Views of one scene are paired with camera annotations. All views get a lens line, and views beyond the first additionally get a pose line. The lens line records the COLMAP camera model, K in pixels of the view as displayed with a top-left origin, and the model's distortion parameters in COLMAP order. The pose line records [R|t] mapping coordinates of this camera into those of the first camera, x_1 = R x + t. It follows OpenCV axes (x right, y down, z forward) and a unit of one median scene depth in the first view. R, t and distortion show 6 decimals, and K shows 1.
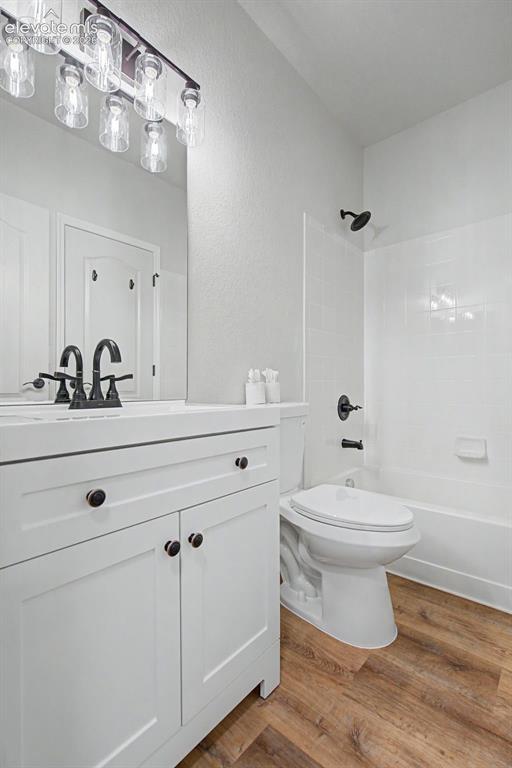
lens RADIAL K [[350.0, 0, 256.0], [0, 350.0, 384.0], [0, 0, 1]] dist [-0.001134, 0.000377]
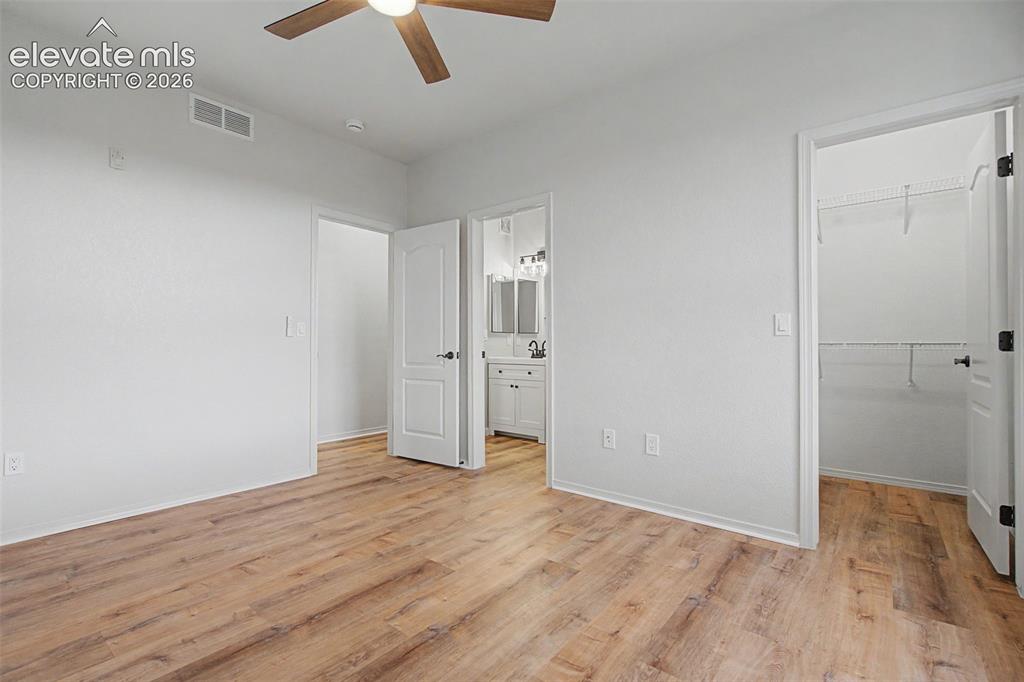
lens RADIAL K [[466.6, 0, 509.8], [0, 466.6, 342.9], [0, 0, 1]] dist [-0.001134, 0.000377]
pose [[0.036252, 0.005347, -0.999328, 5.755412], [0.011337, 0.999919, 0.005761, -0.155429], [0.999278, -0.011539, 0.036188, 0.682453]]
